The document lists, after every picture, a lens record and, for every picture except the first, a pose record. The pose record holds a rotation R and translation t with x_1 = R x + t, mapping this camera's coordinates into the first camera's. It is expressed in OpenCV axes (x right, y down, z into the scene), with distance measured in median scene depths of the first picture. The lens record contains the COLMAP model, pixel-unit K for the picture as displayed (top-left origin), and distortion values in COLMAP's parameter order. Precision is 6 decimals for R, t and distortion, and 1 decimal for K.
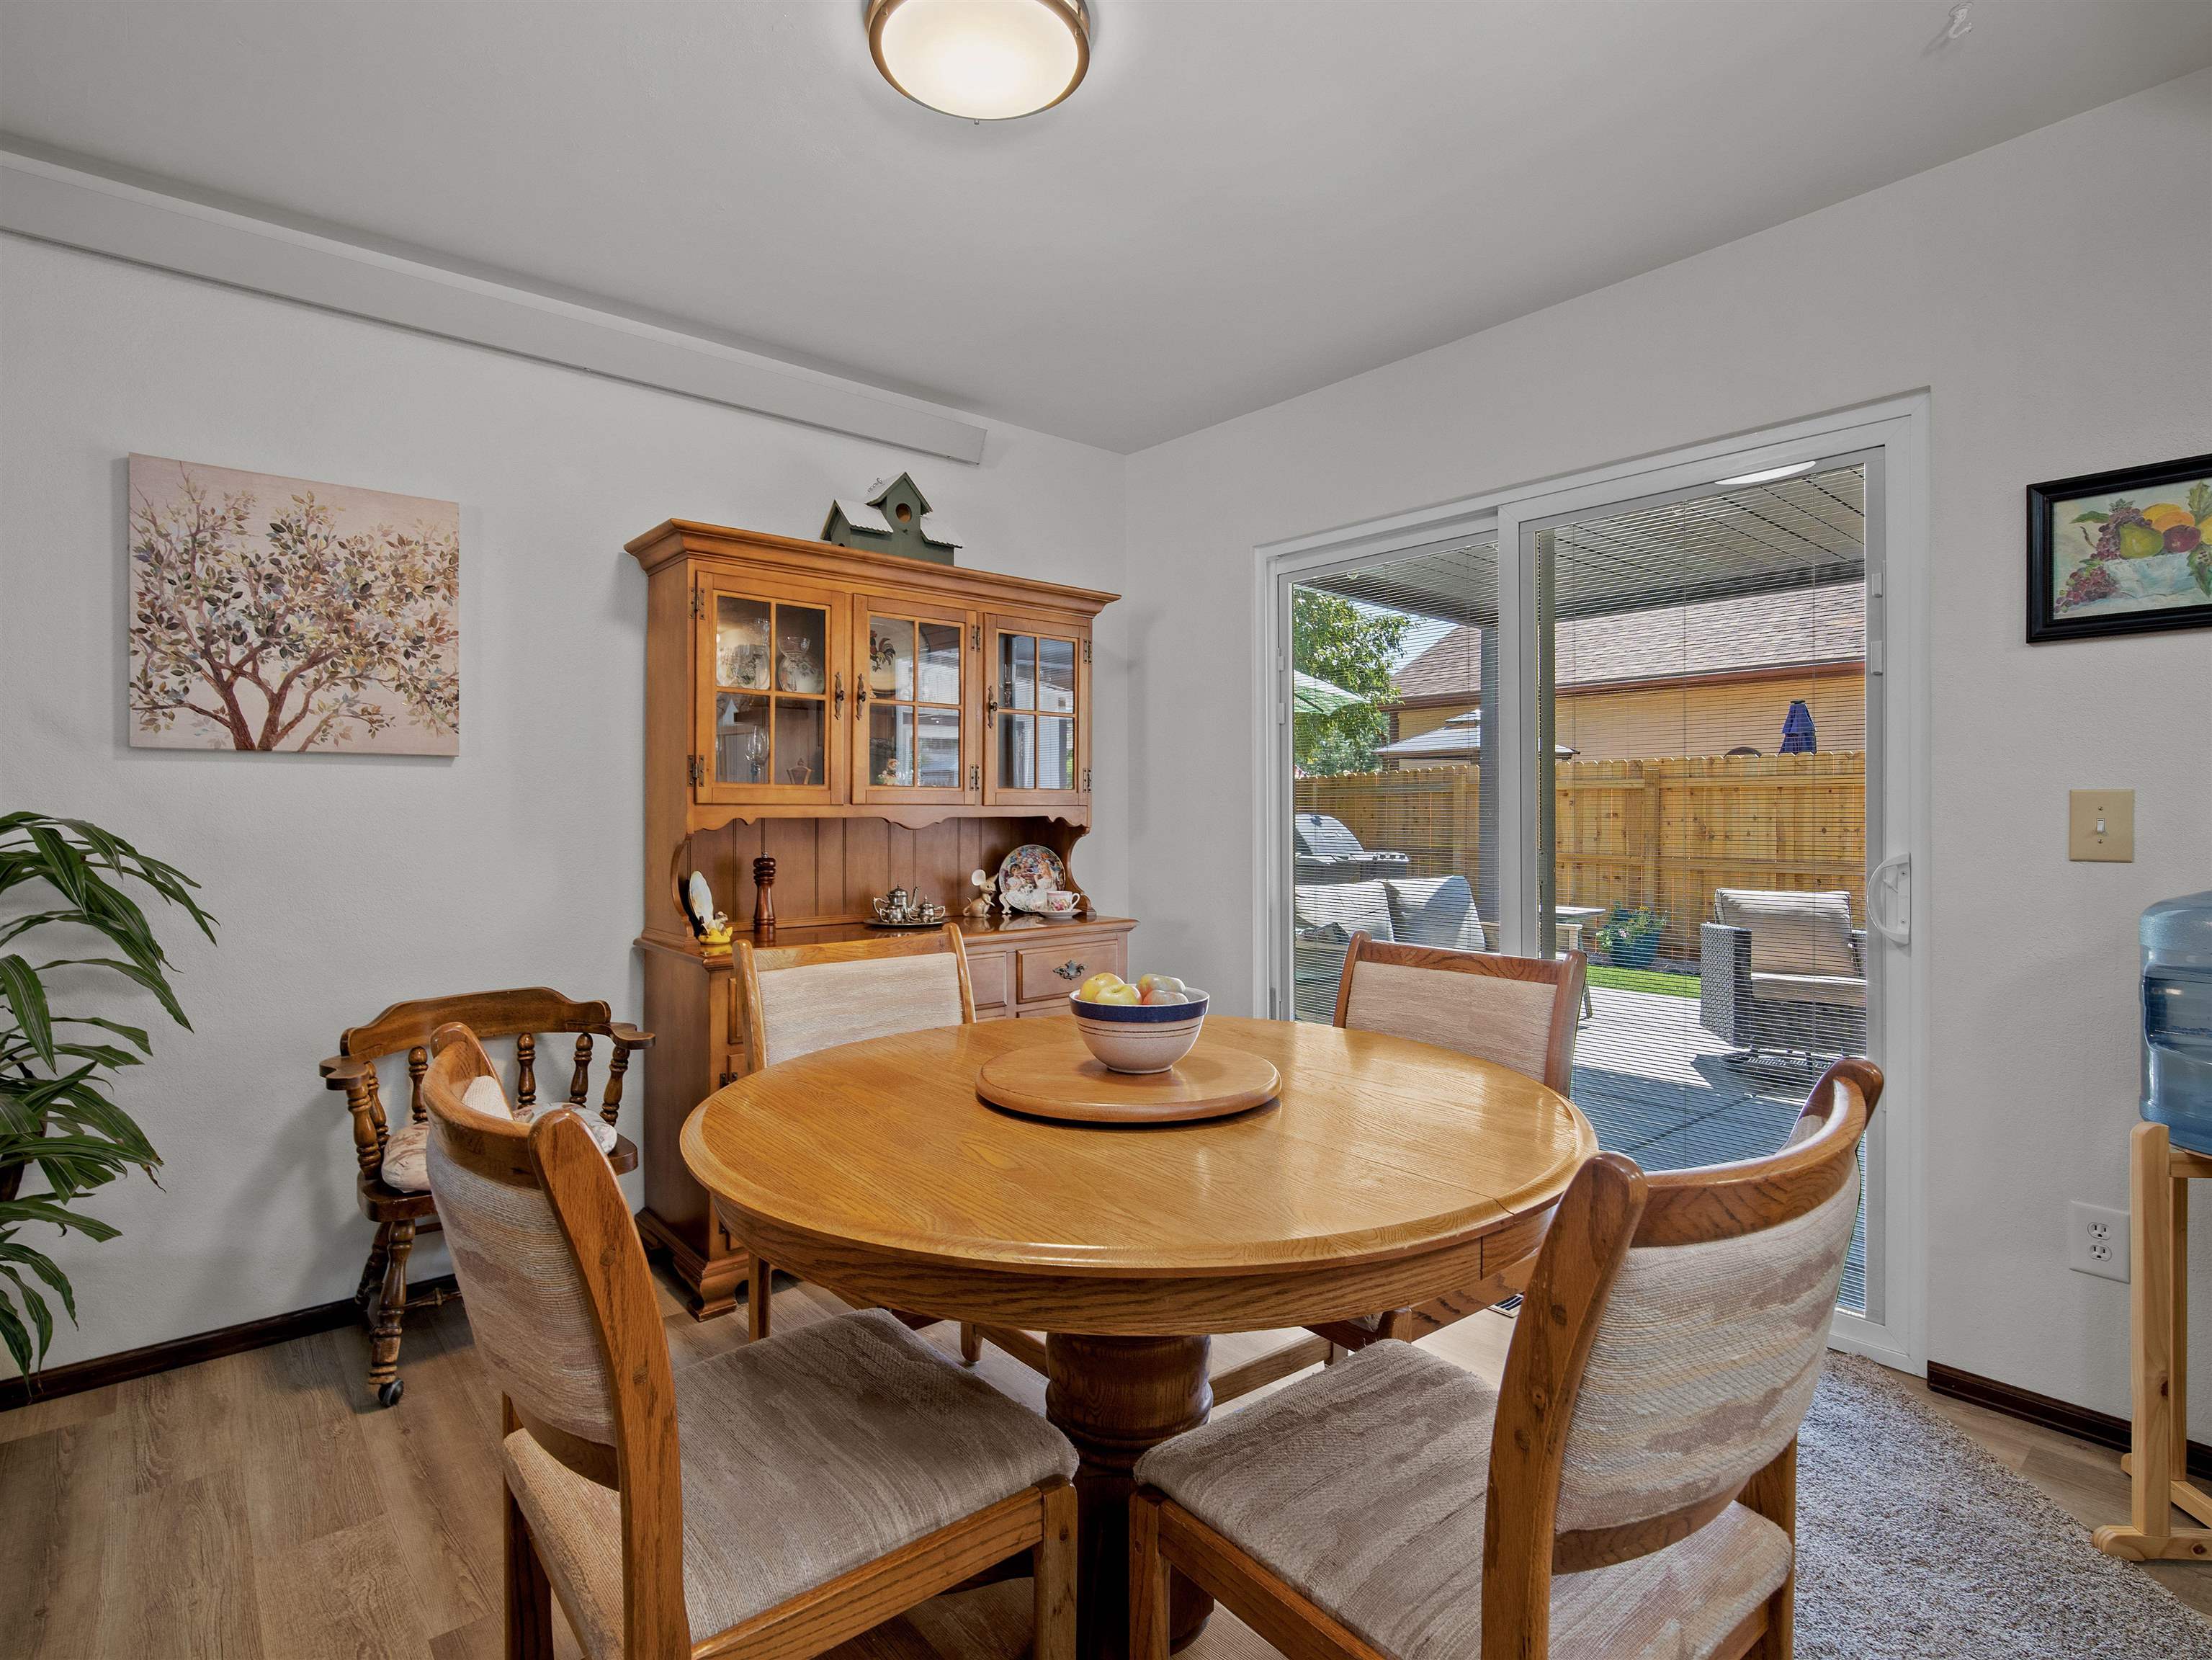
lens RADIAL K [[1115.3, 0, 1118.1], [0, 1115.3, 813.2], [0, 0, 1]] dist [-0.010012, 0.001003]
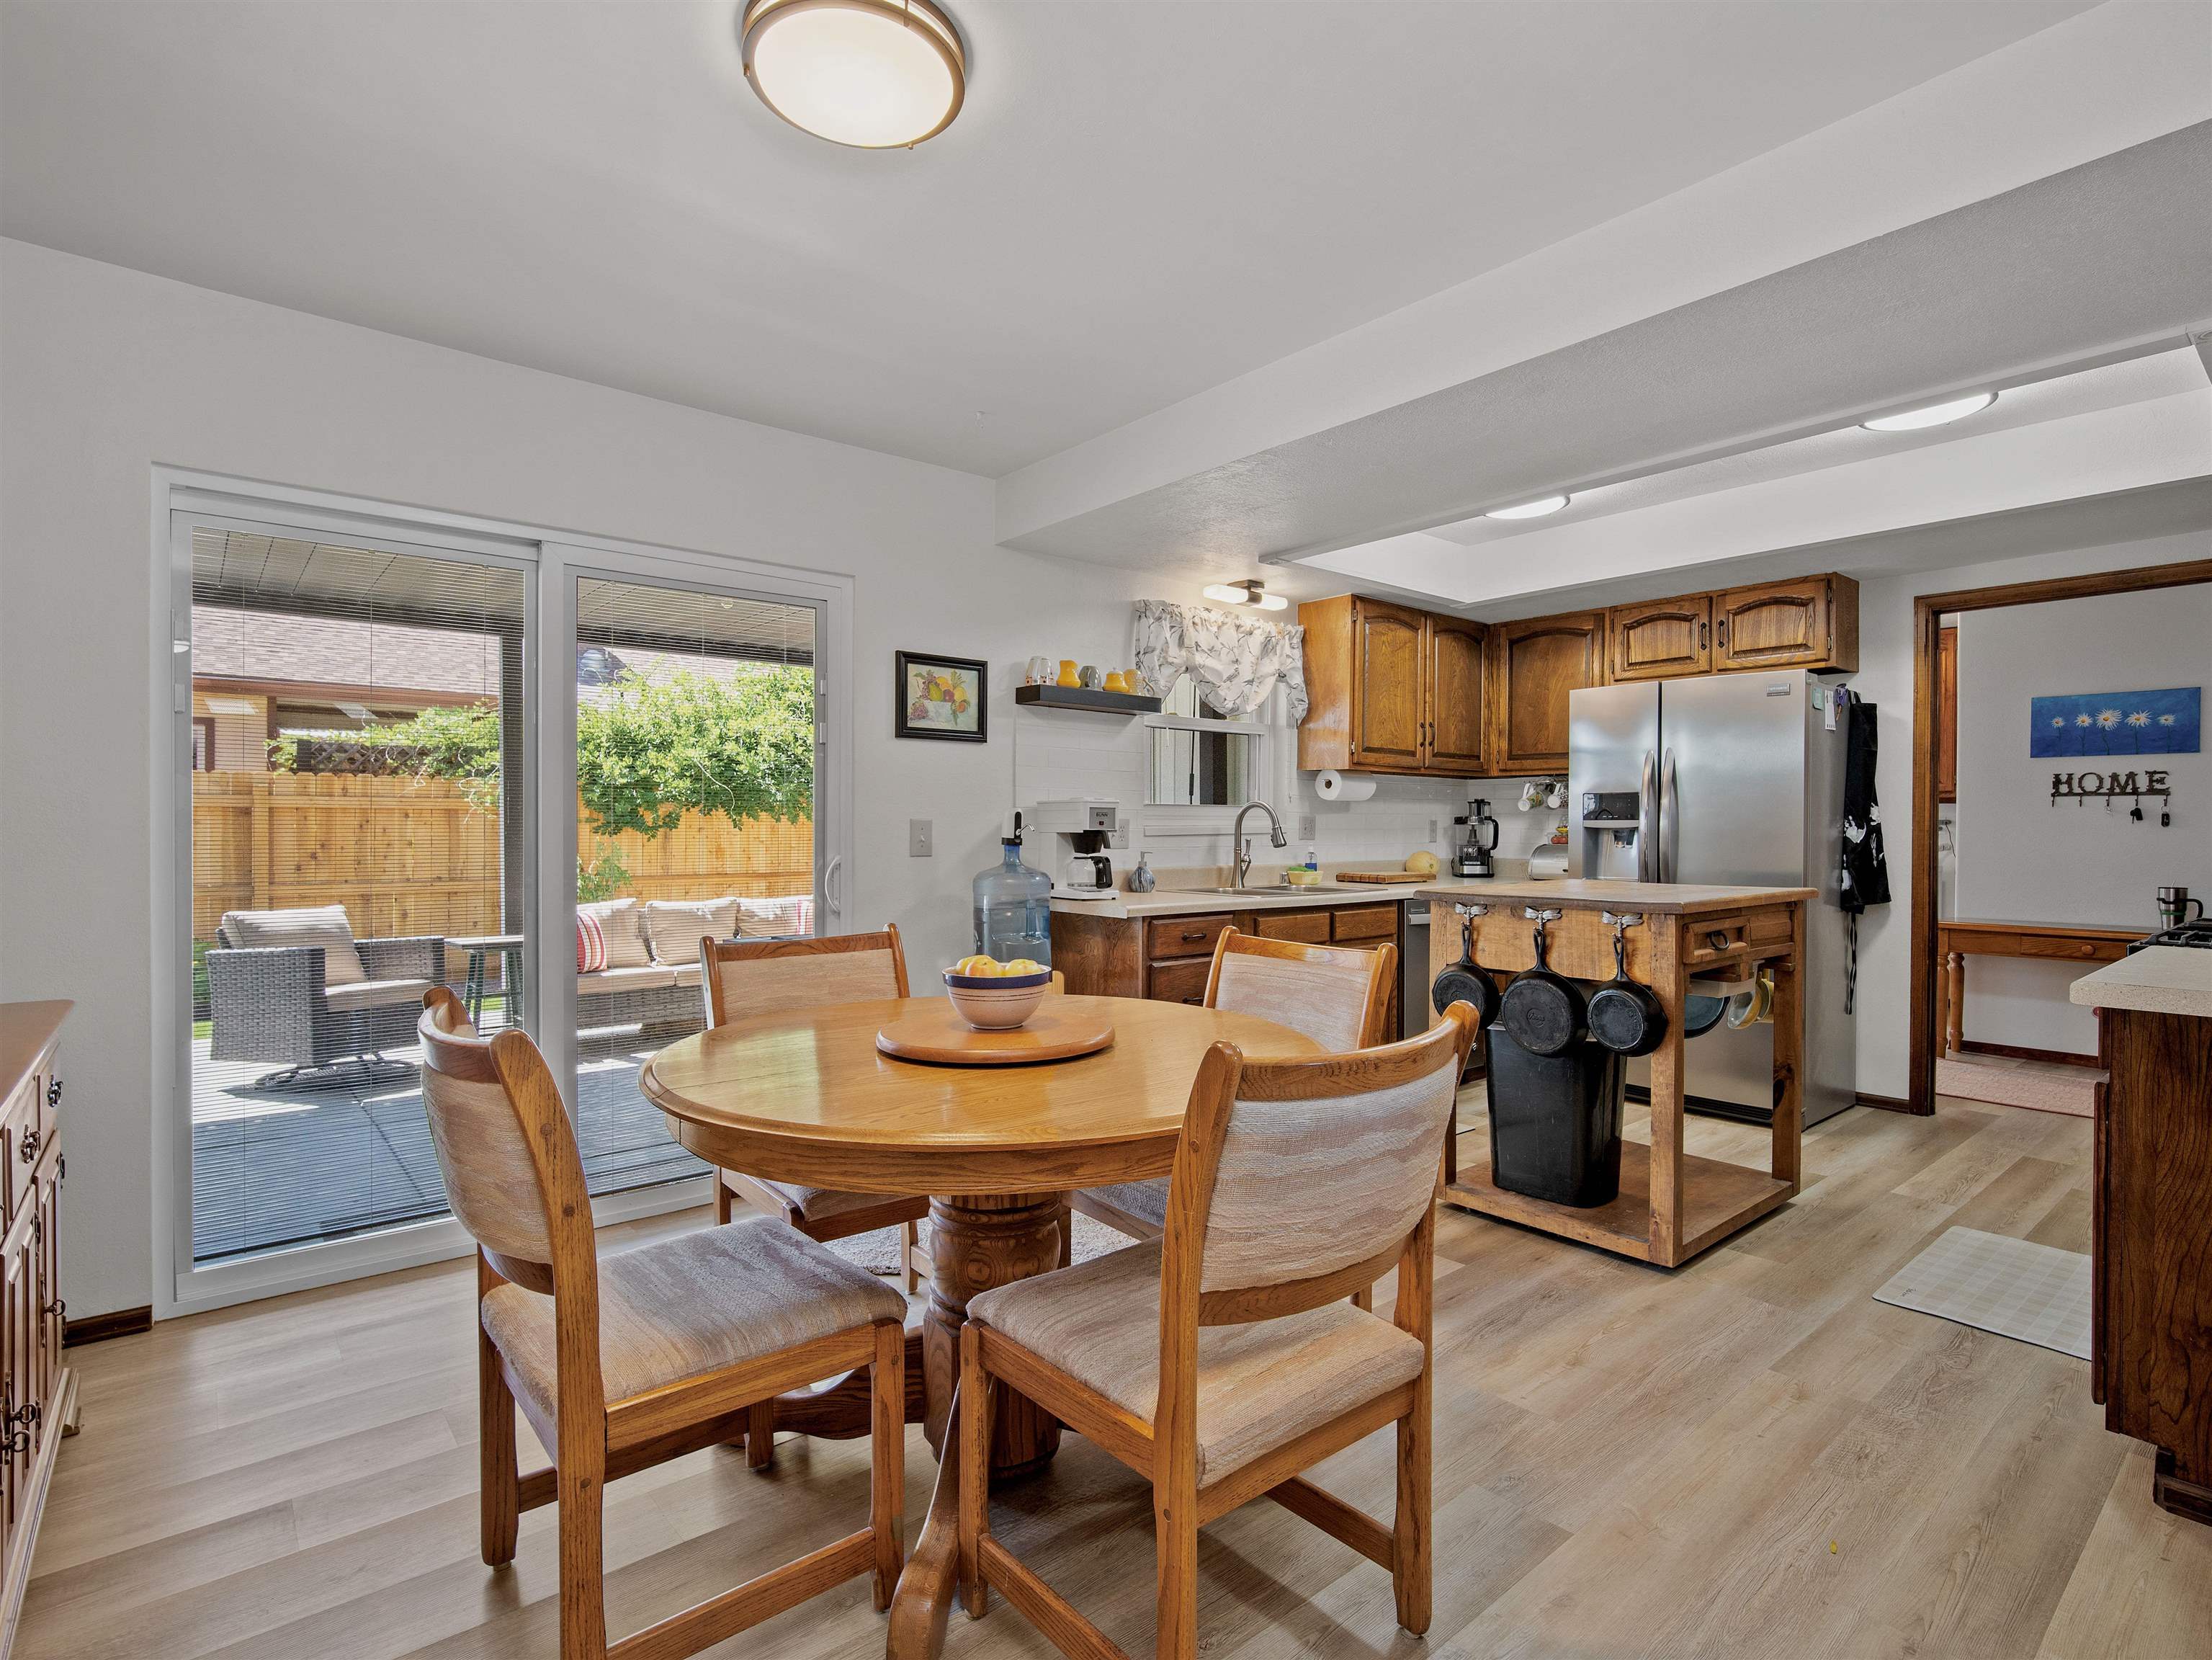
lens RADIAL K [[1115.3, 0, 1065.9], [0, 1115.3, 839.1], [0, 0, 1]] dist [-0.010012, 0.001003]
pose [[0.020233, -0.008380, 0.999760, -0.864997], [0.003603, 0.999959, 0.008308, -0.001477], [-0.999789, 0.003434, 0.020262, 0.597403]]
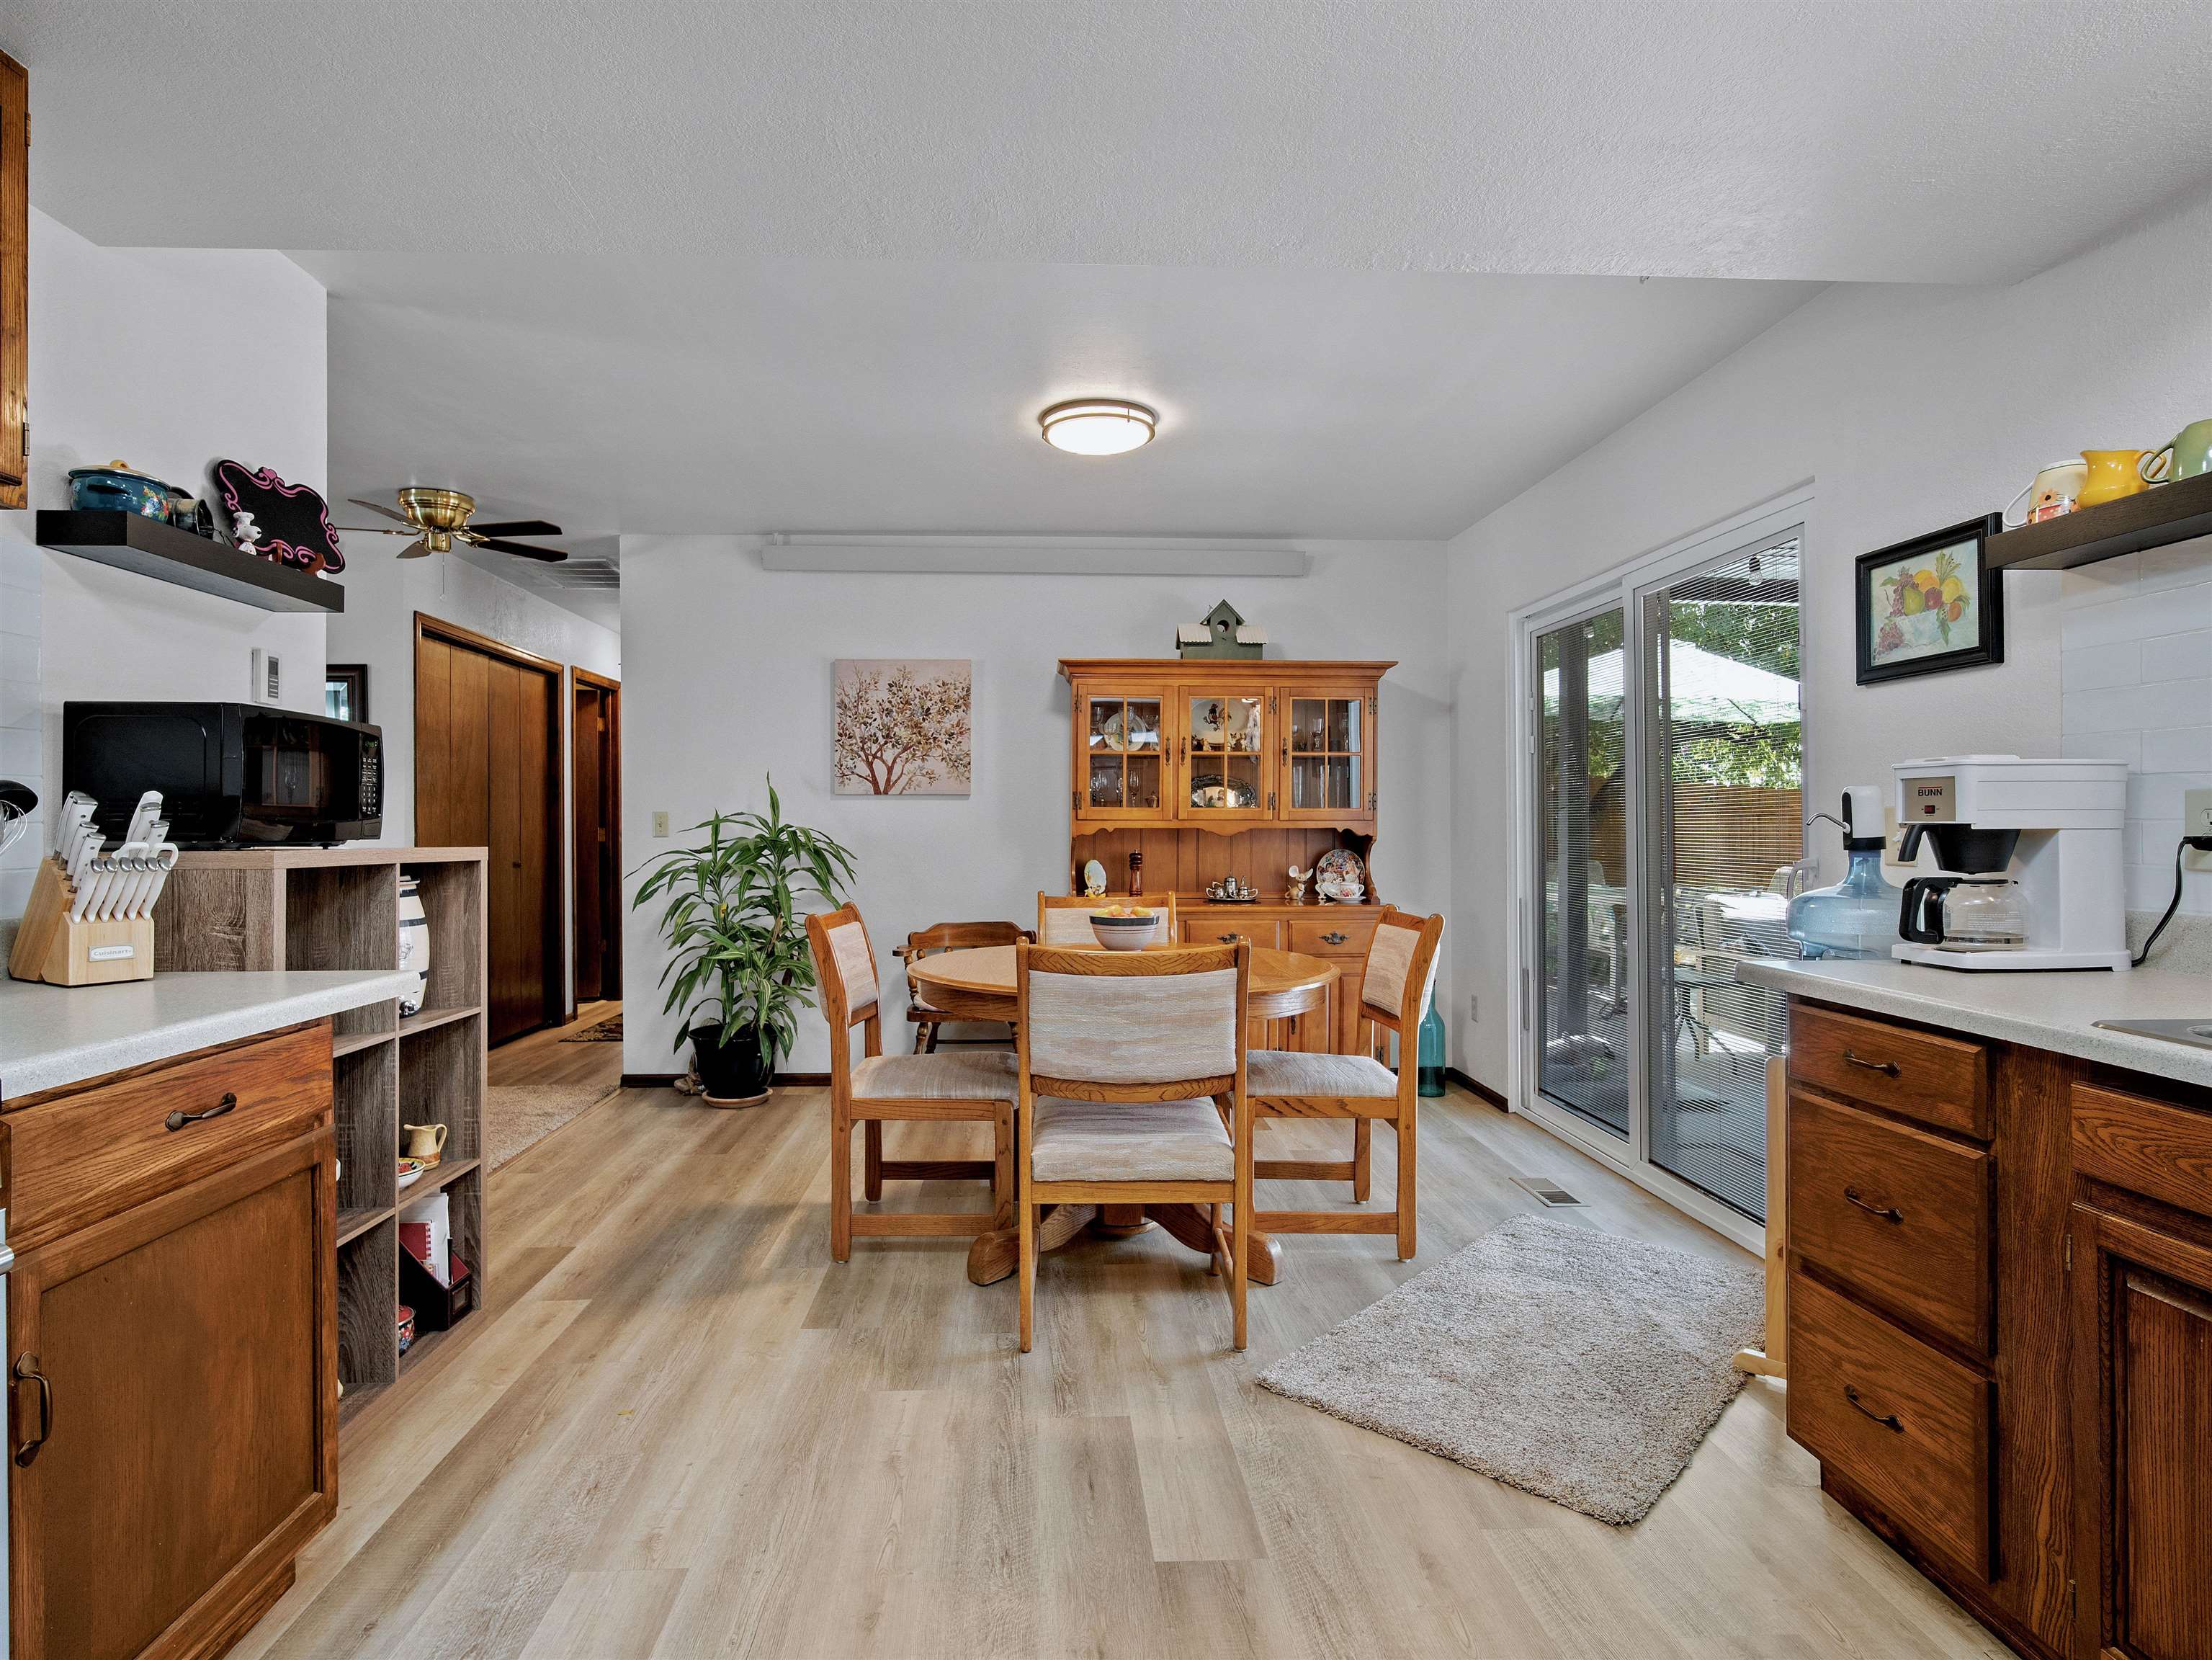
lens RADIAL K [[1115.3, 0, 1091.0], [0, 1115.3, 820.3], [0, 0, 1]] dist [-0.010012, 0.001003]
pose [[0.802869, -0.002333, -0.596152, 0.756489], [-0.002196, 0.999974, -0.006871, 0.005147], [0.596152, 0.006826, 0.802843, -0.425205]]
